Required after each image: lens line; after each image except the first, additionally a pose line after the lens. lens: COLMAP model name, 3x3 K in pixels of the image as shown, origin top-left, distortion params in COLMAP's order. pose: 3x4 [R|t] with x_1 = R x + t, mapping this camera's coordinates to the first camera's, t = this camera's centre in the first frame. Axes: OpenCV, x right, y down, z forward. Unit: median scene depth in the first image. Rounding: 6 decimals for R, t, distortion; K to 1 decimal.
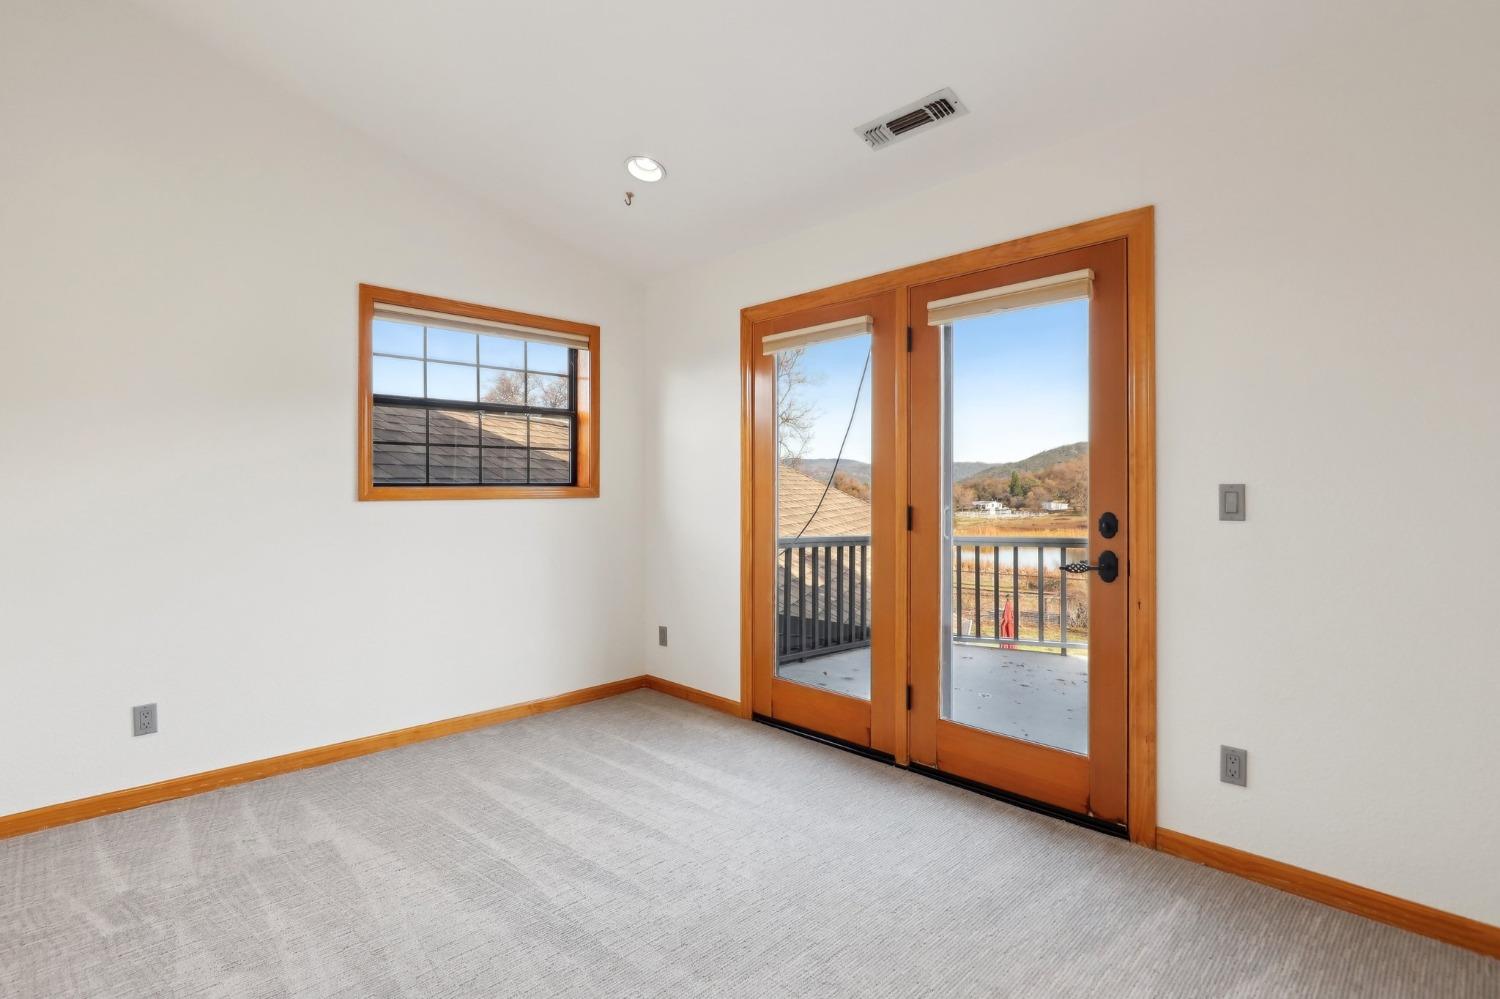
lens RADIAL K [[735.3, 0, 750.0], [0, 735.3, 499.5], [0, 0, 1]] dist [0.000417, 0.000775]
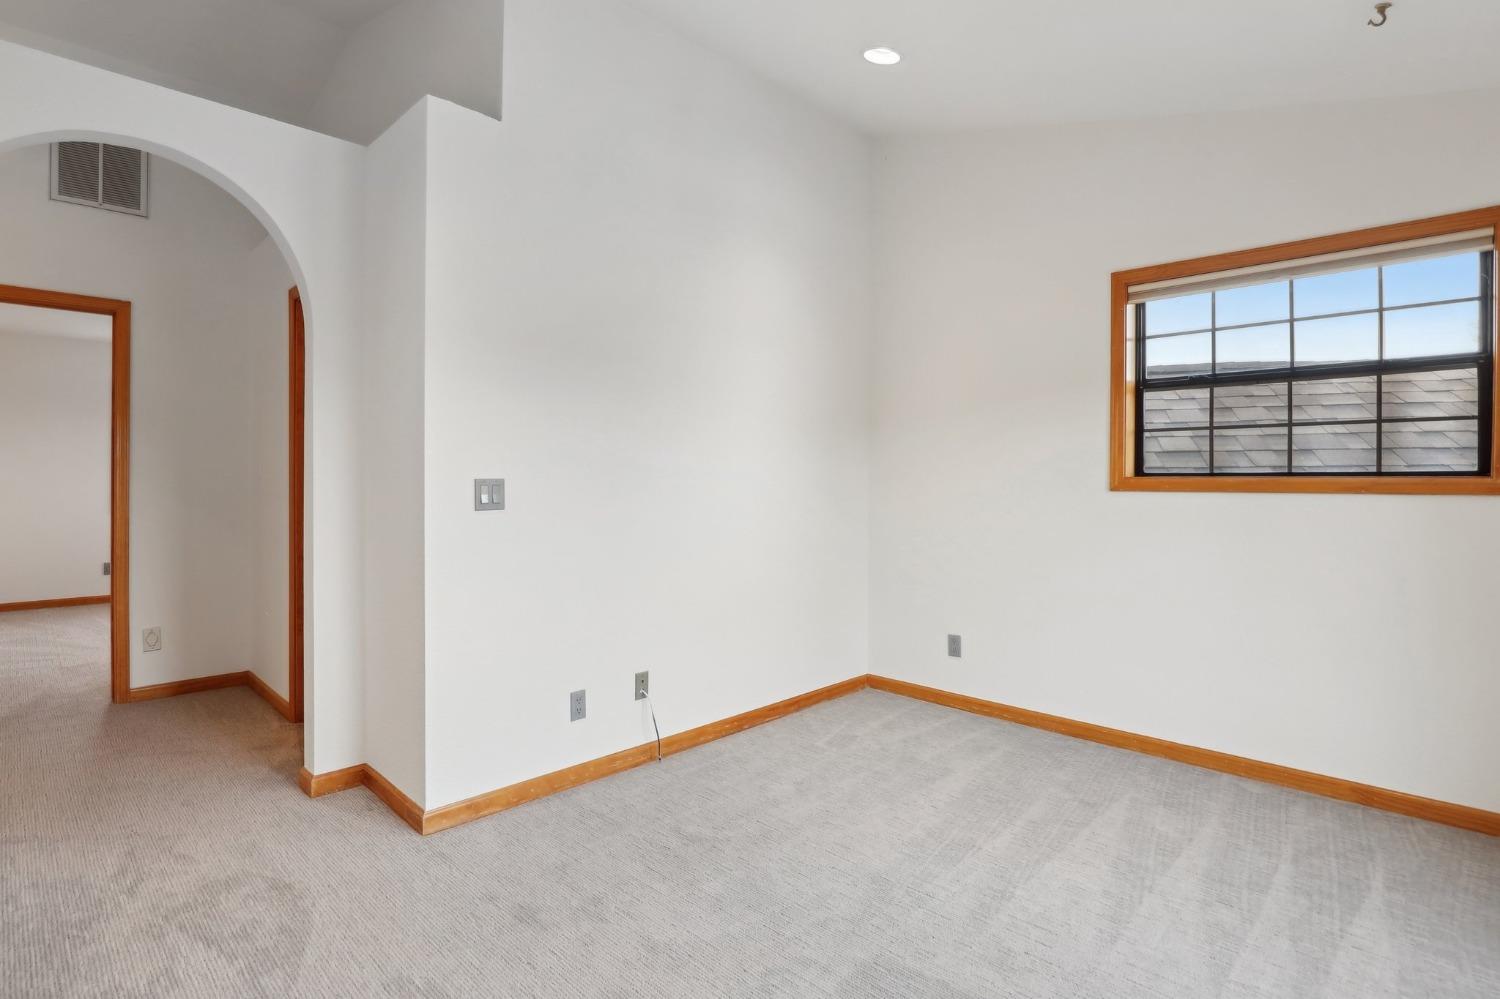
lens RADIAL K [[752.2, 0, 685.9], [0, 752.2, 479.5], [0, 0, 1]] dist [-0.007091, -0.000705]
pose [[-0.023250, 0.003829, -0.999722, 0.519654], [-0.015943, 0.999864, 0.004200, -0.008565], [0.999603, 0.016037, -0.023185, 0.457208]]
